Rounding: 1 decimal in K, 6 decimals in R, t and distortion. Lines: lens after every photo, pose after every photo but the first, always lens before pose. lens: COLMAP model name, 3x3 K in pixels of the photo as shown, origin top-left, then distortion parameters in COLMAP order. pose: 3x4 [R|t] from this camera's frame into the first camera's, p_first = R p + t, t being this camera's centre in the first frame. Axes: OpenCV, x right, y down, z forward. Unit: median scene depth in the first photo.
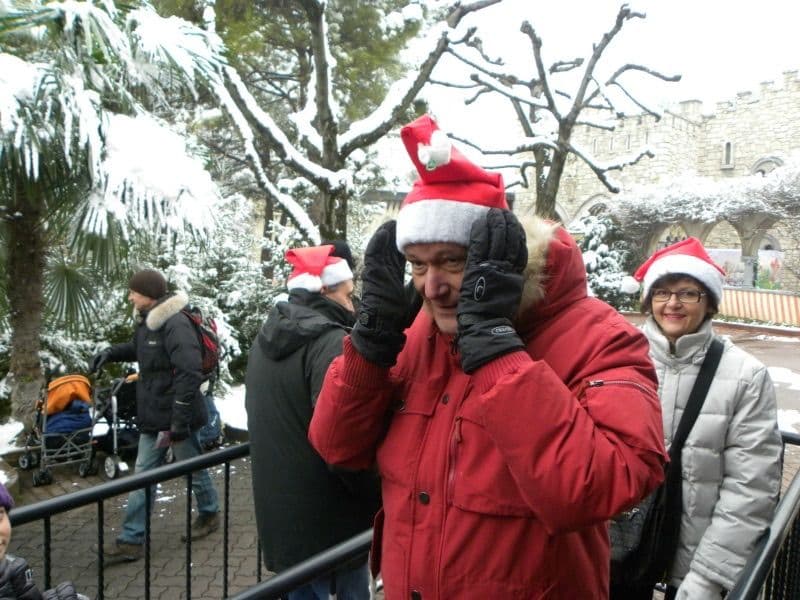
lens RADIAL K [[580.1, 0, 398.7], [0, 580.1, 301.7], [0, 0, 1]] dist [-0.019517, 0.000158]
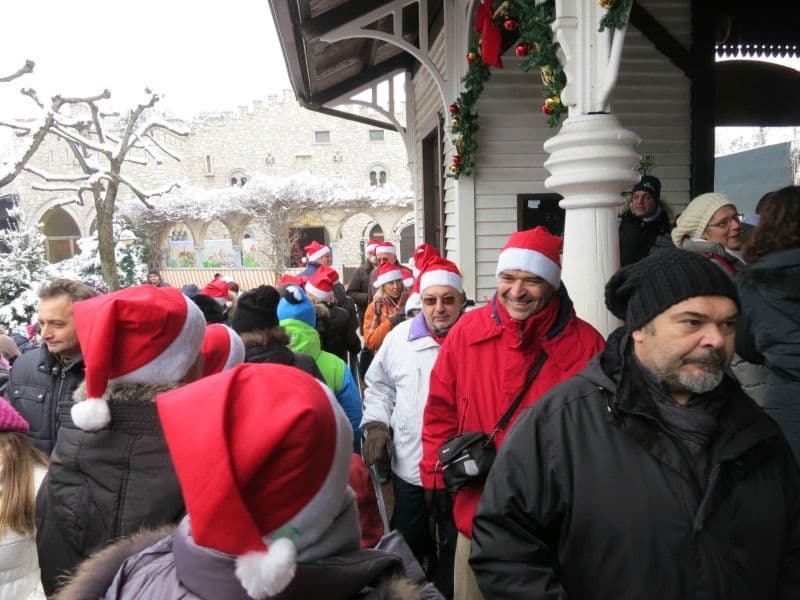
lens RADIAL K [[580.1, 0, 399.8], [0, 580.1, 300.9], [0, 0, 1]] dist [-0.019517, 0.000158]
pose [[0.668920, -0.133354, 0.731274, -0.270938], [0.119628, 0.990266, 0.071156, 0.004439], [-0.733645, 0.039884, 0.678362, -0.370050]]
